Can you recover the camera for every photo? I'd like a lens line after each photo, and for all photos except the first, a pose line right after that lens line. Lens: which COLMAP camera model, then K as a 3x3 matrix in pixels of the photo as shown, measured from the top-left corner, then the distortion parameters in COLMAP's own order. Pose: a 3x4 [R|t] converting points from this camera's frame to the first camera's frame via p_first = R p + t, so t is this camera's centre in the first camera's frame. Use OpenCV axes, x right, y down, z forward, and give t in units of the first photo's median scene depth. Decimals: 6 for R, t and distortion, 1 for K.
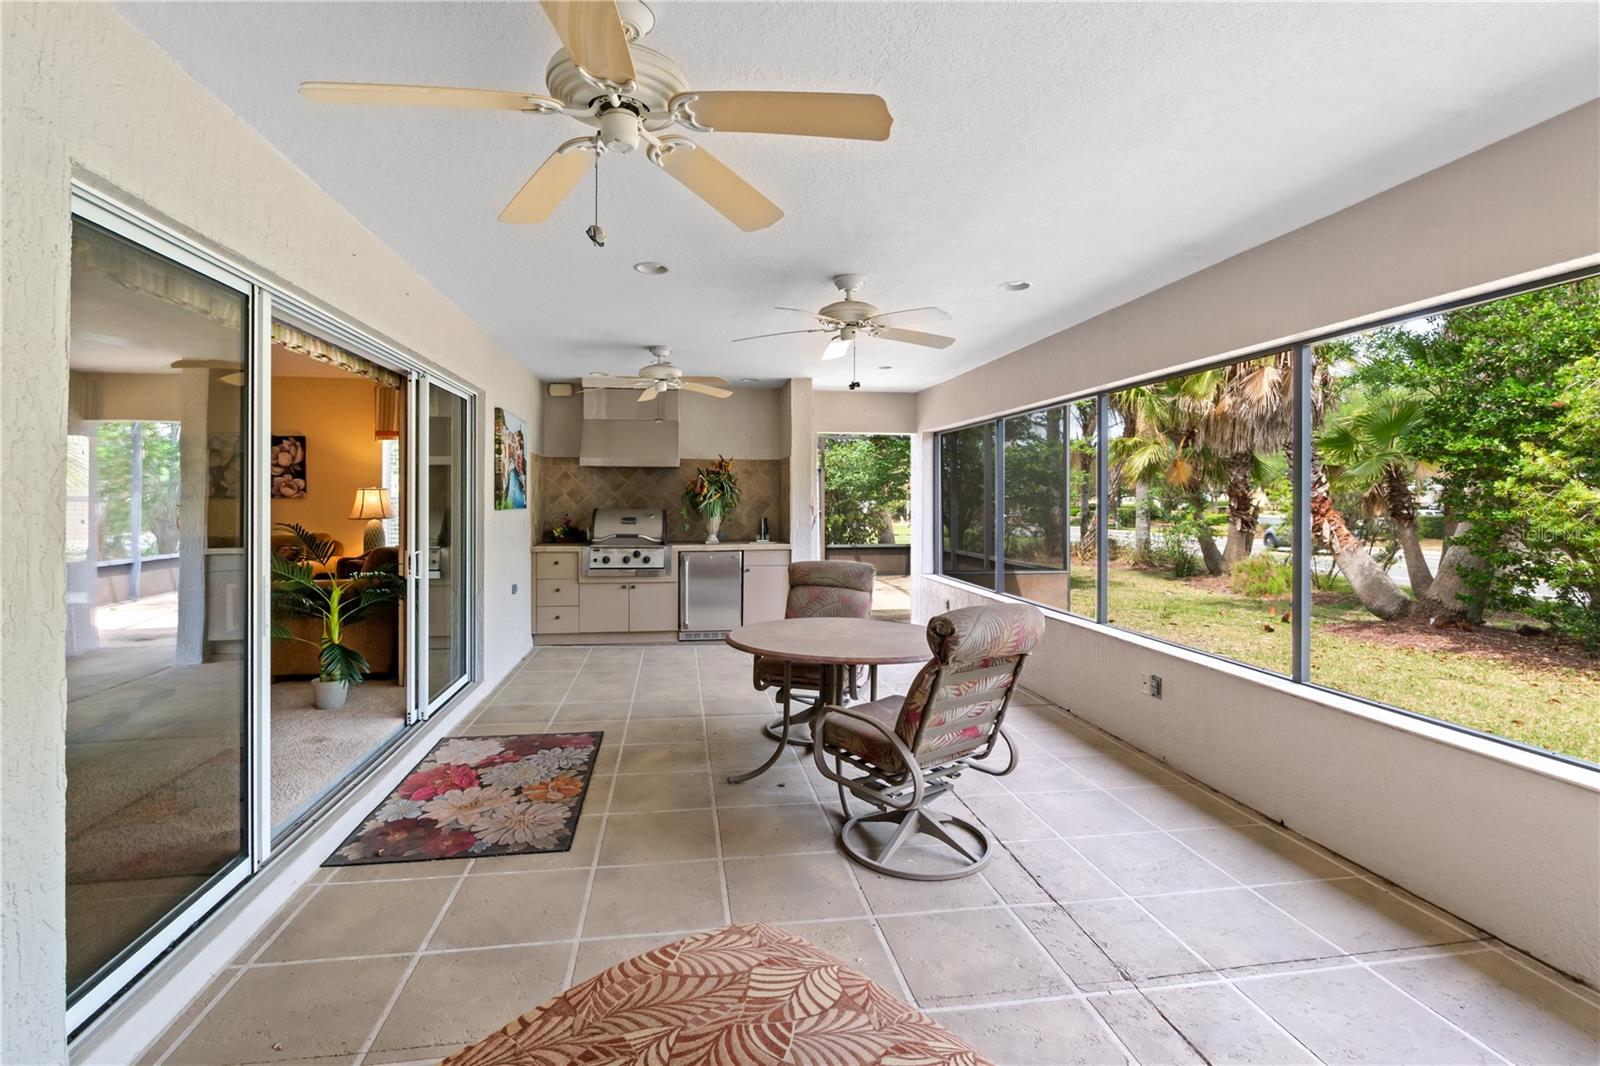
lens RADIAL K [[765.3, 0, 798.8], [0, 765.3, 486.1], [0, 0, 1]] dist [0.035103, 0.000021]
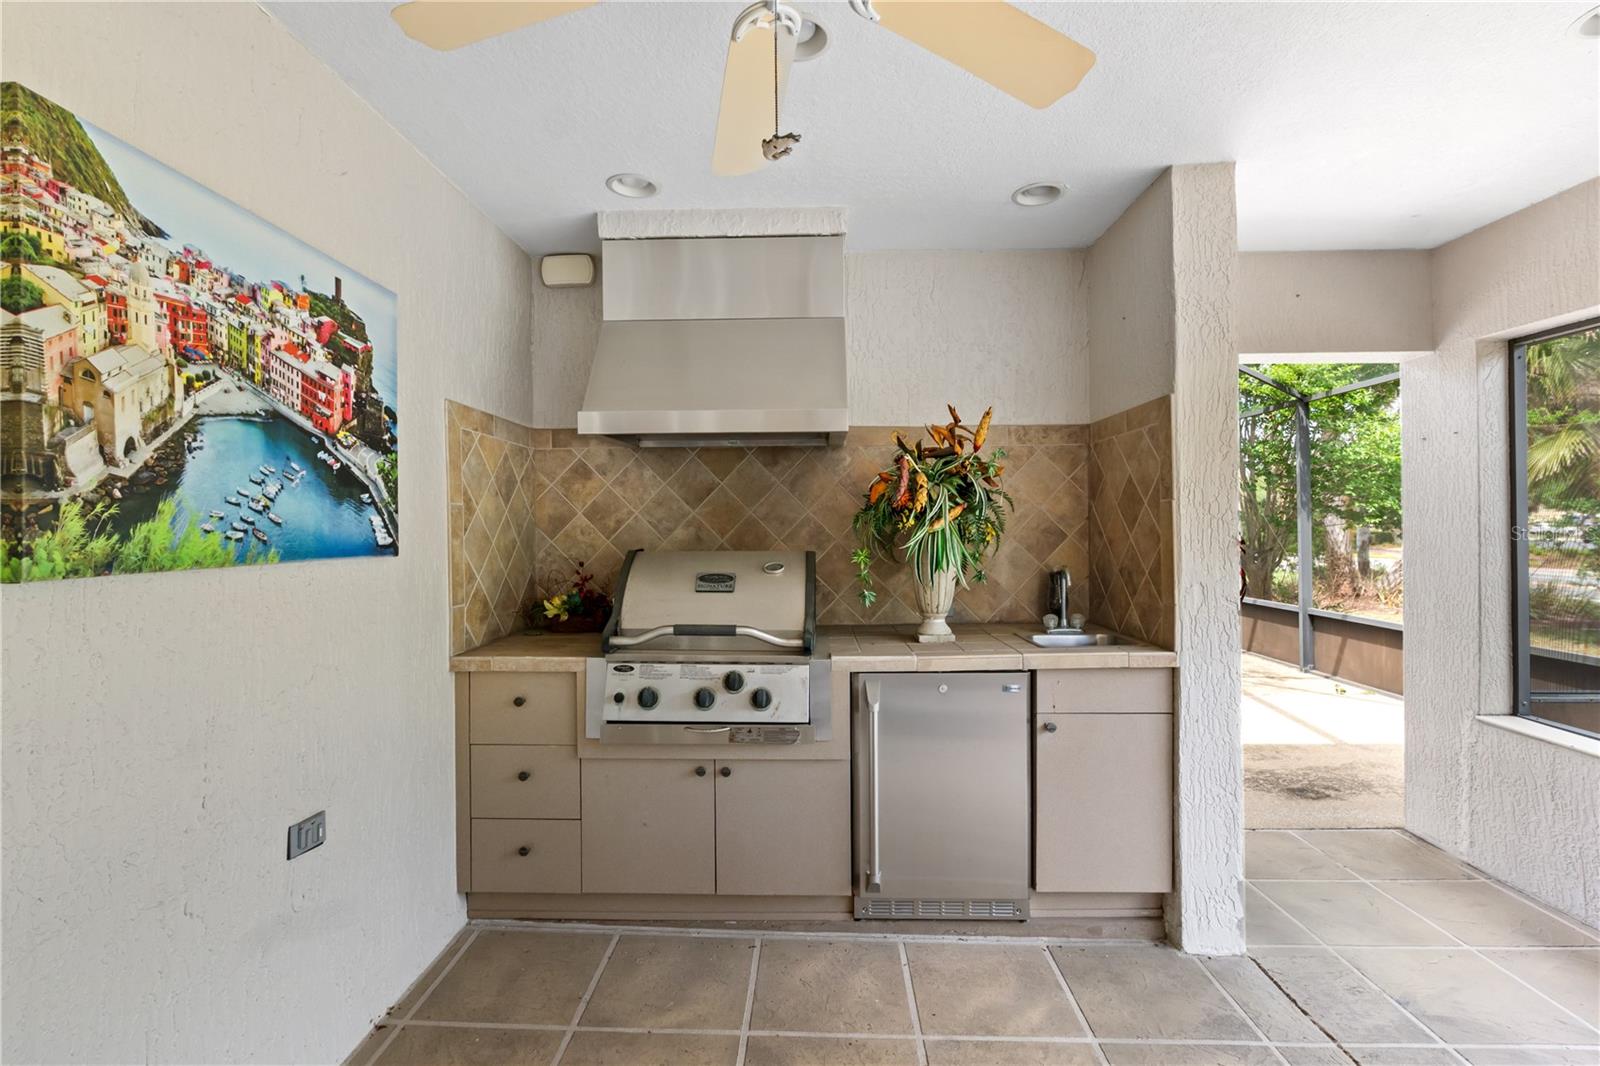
lens RADIAL K [[722.3, 0, 800.0], [0, 722.3, 533.0], [0, 0, 1]] dist [0.000537, -0.000342]
pose [[0.977384, -0.010075, -0.211231, -0.106785], [0.016202, 0.999496, 0.027296, 0.011815], [0.210849, -0.030101, 0.977055, 0.661243]]
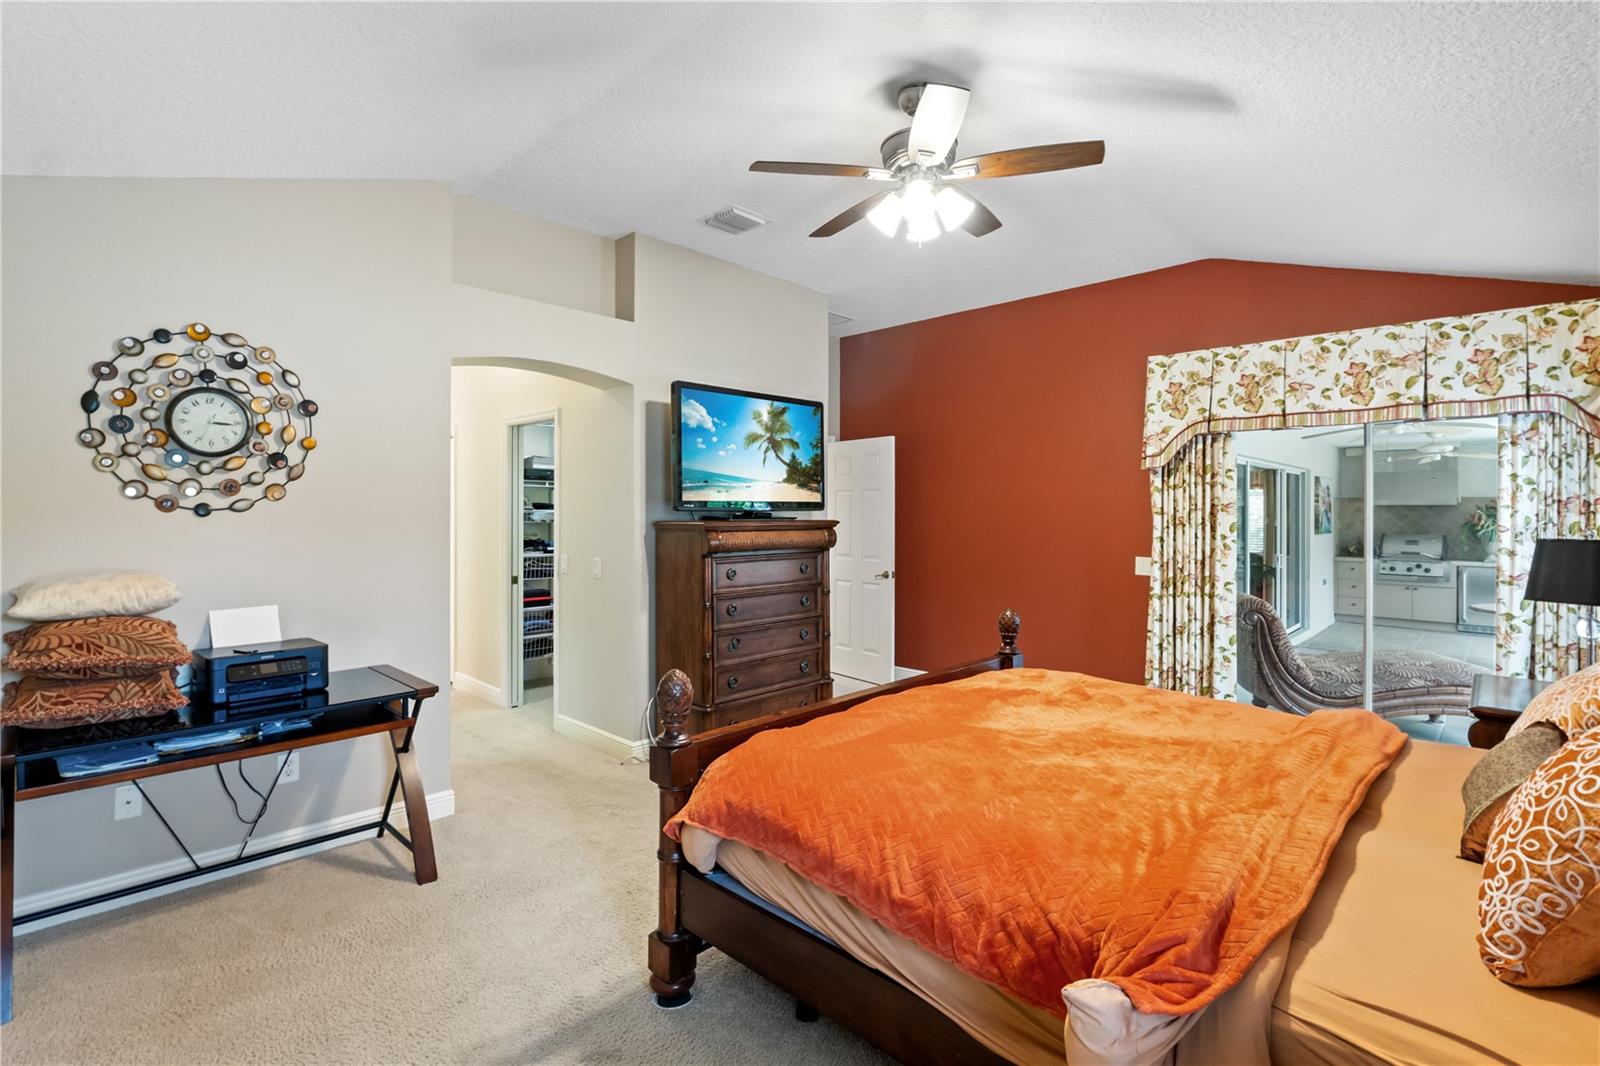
lens RADIAL K [[733.5, 0, 806.8], [0, 733.5, 522.8], [0, 0, 1]] dist [-0.006681, -0.000745]
pose [[0.602826, 0.005290, -0.797855, 0.179409], [0.014694, 0.999735, 0.017731, -0.031540], [0.797737, -0.022412, 0.602589, -0.701860]]
